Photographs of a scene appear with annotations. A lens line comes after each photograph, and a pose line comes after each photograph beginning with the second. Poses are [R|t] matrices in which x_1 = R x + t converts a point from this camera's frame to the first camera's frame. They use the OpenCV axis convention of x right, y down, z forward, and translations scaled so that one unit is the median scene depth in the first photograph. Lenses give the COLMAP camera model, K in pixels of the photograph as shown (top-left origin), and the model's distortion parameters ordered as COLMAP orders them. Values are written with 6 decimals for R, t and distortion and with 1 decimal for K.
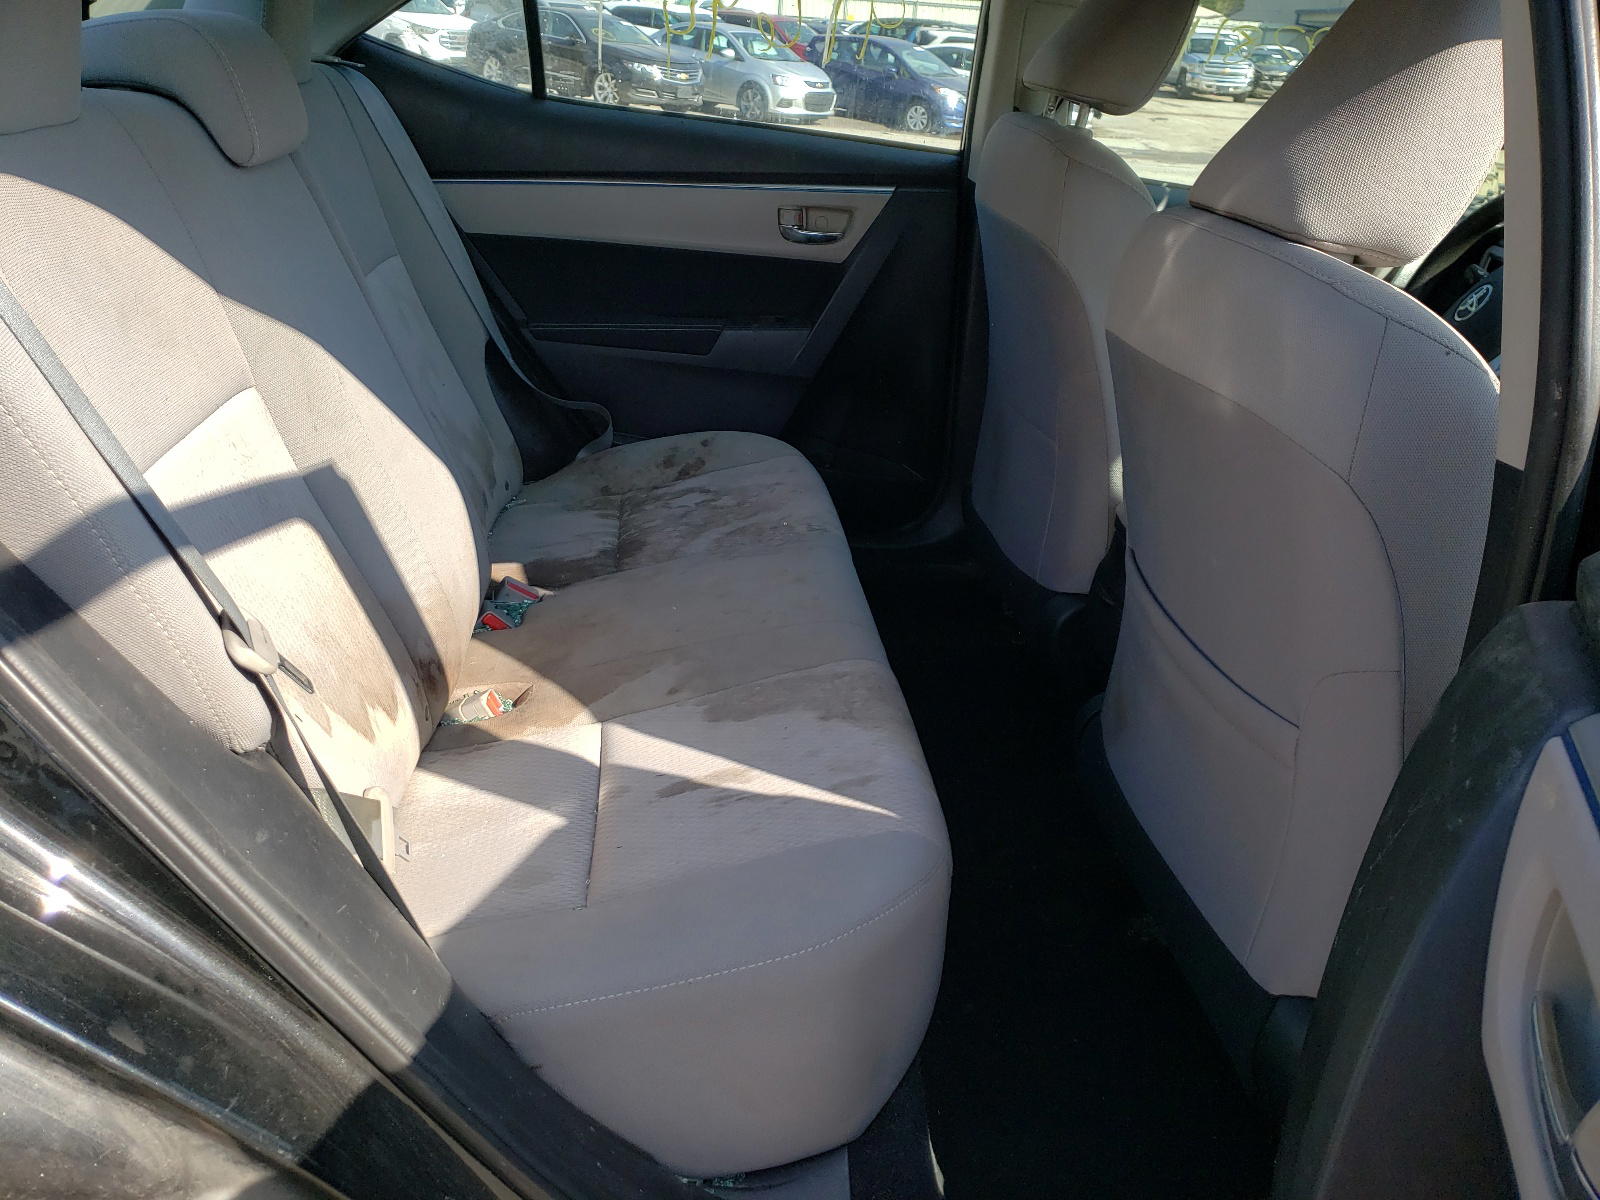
lens RADIAL K [[1257.5, 0, 800.0], [0, 1257.5, 600.0], [0, 0, 1]] dist [-0.000474, 0.025211]
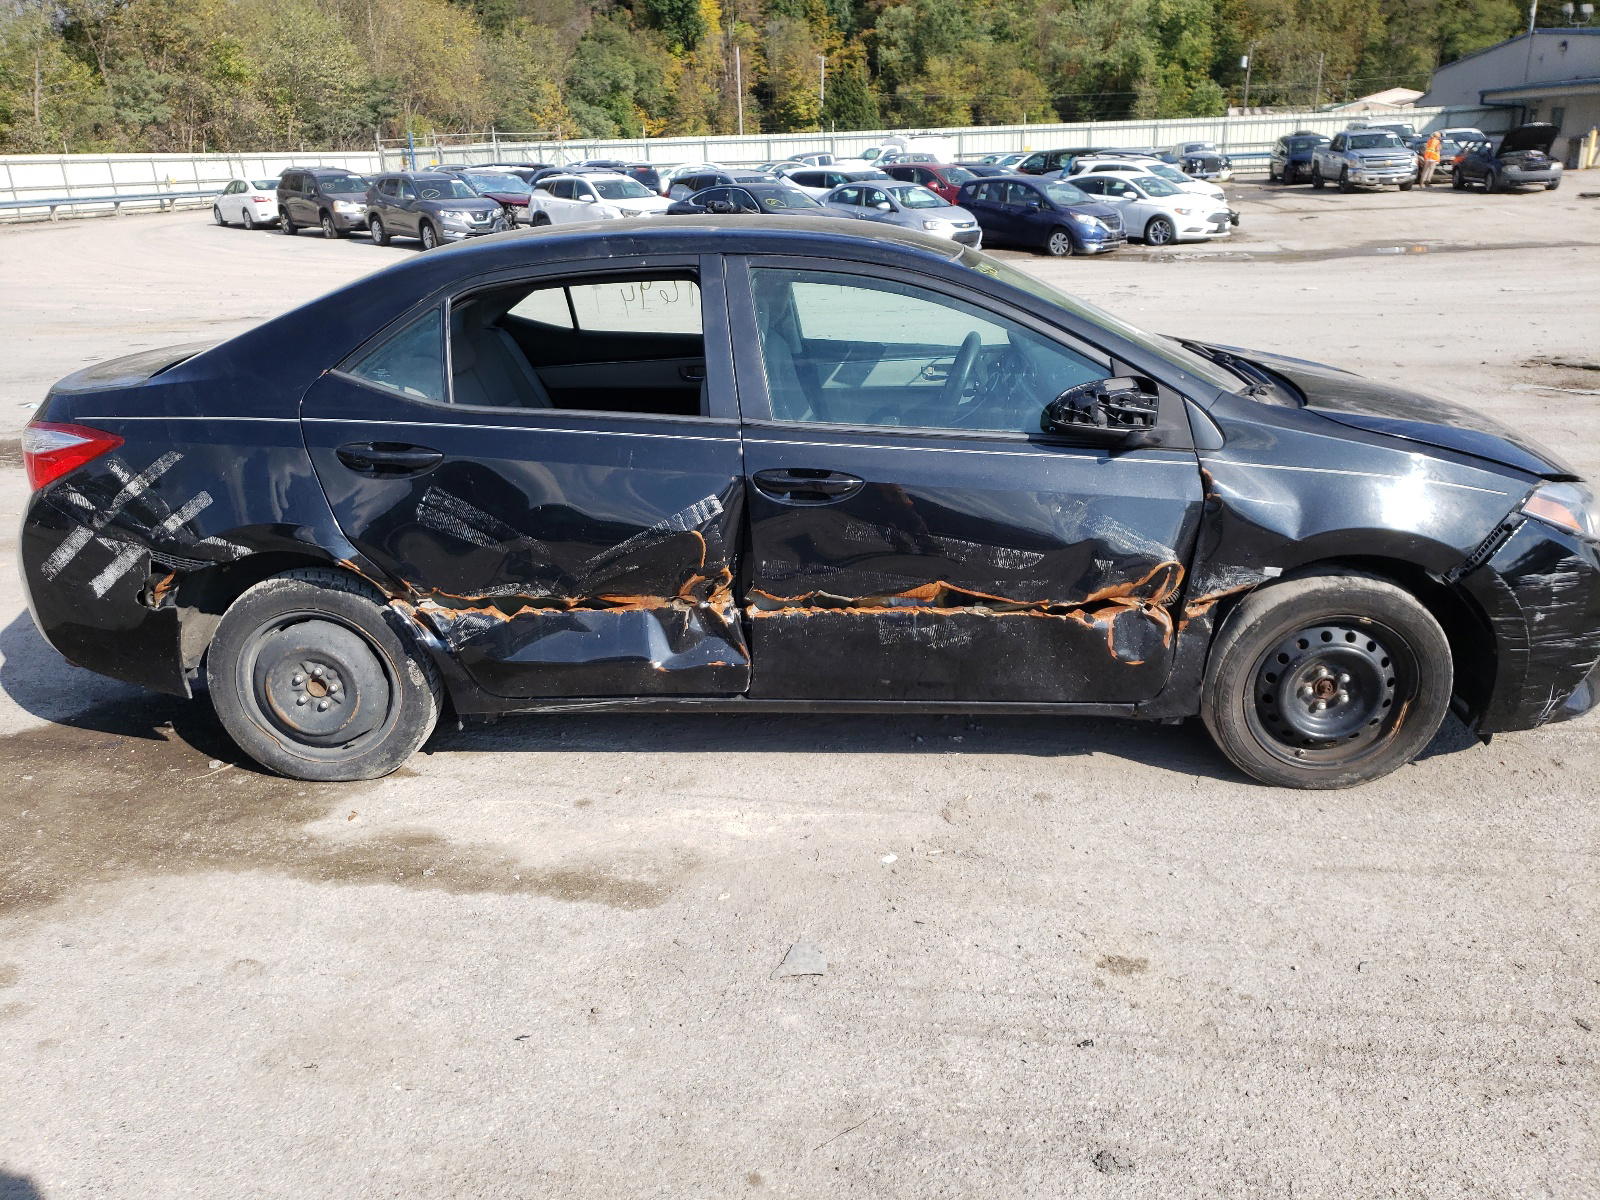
lens RADIAL K [[1257.5, 0, 800.0], [0, 1257.5, 600.0], [0, 0, 1]] dist [-0.000474, 0.025211]
pose [[0.983159, -0.050651, -0.175593, 0.047953], [0.033902, 0.994696, -0.097107, 0.028449], [0.179581, 0.089518, 0.979662, -0.096844]]
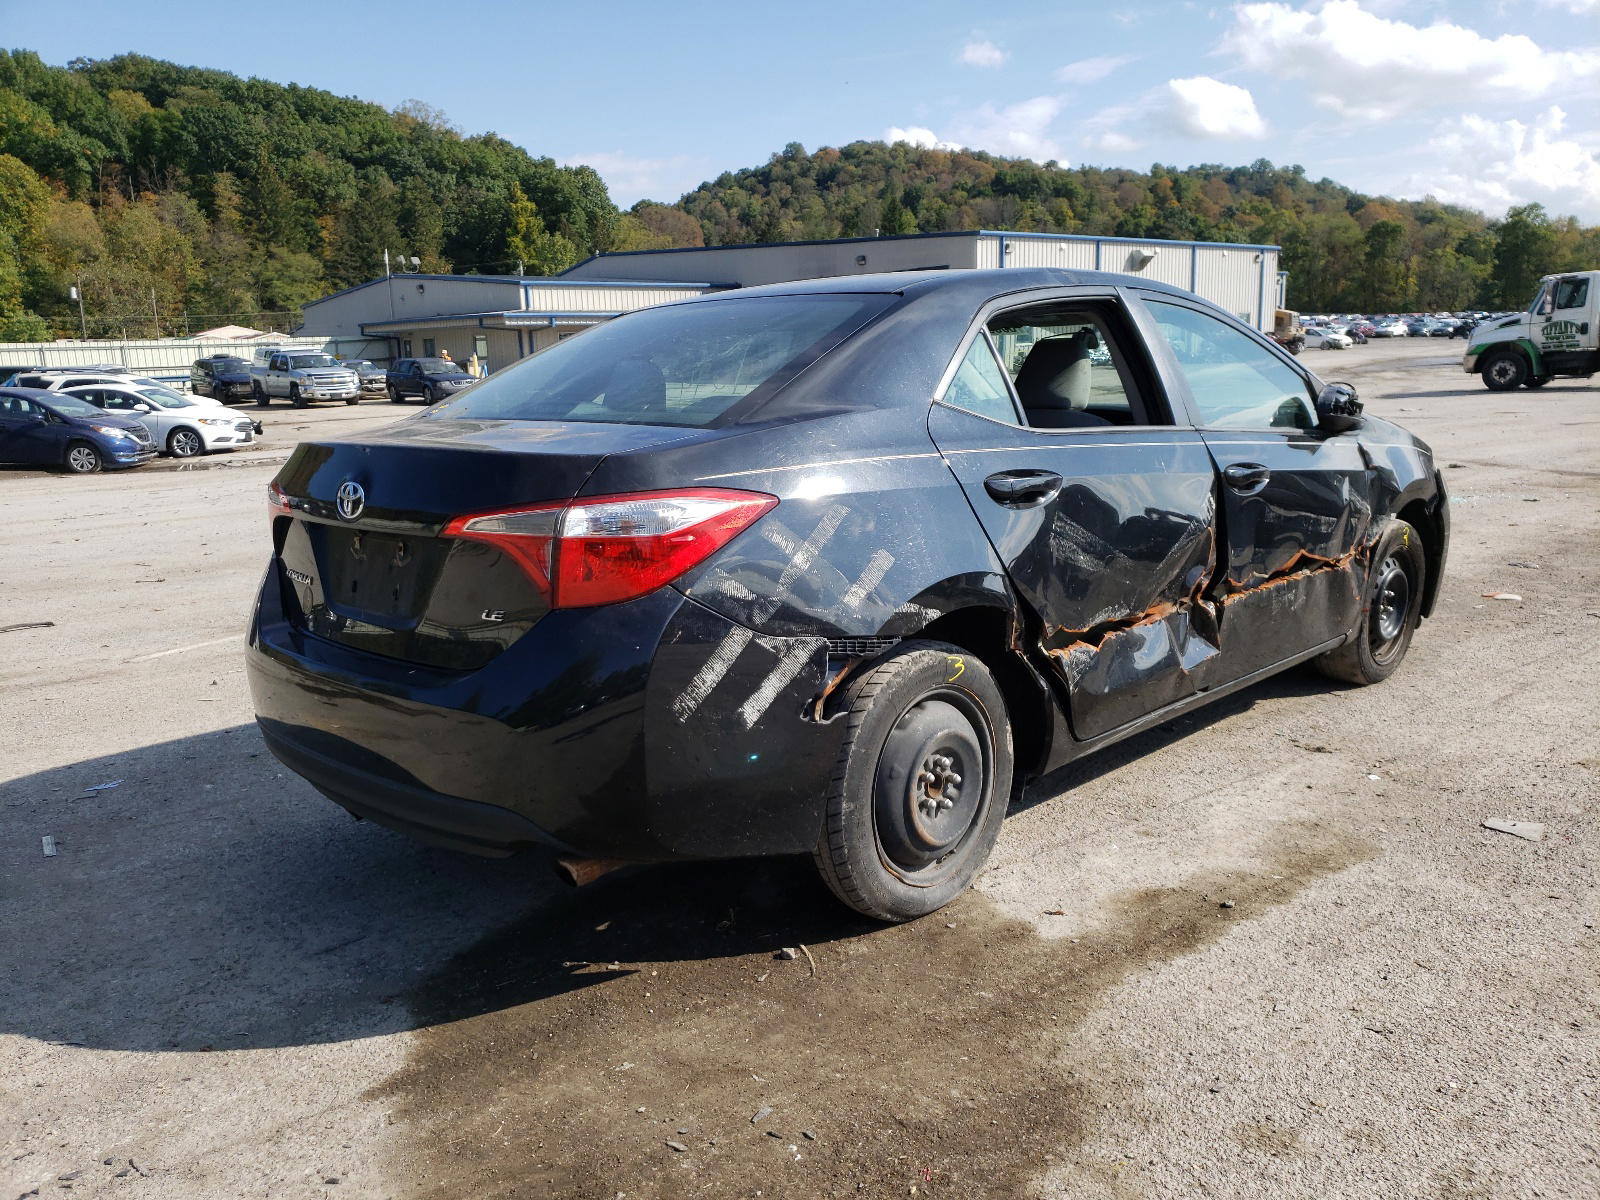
lens RADIAL K [[1270.9, 0, 800.0], [0, 1270.9, 600.0], [0, 0, 1]] dist [-0.062358, 0.128490]
pose [[0.761553, -0.222299, 0.608786, -0.107012], [0.349752, 0.931778, -0.097279, 0.013778], [-0.545628, 0.287007, 0.787348, -0.057034]]
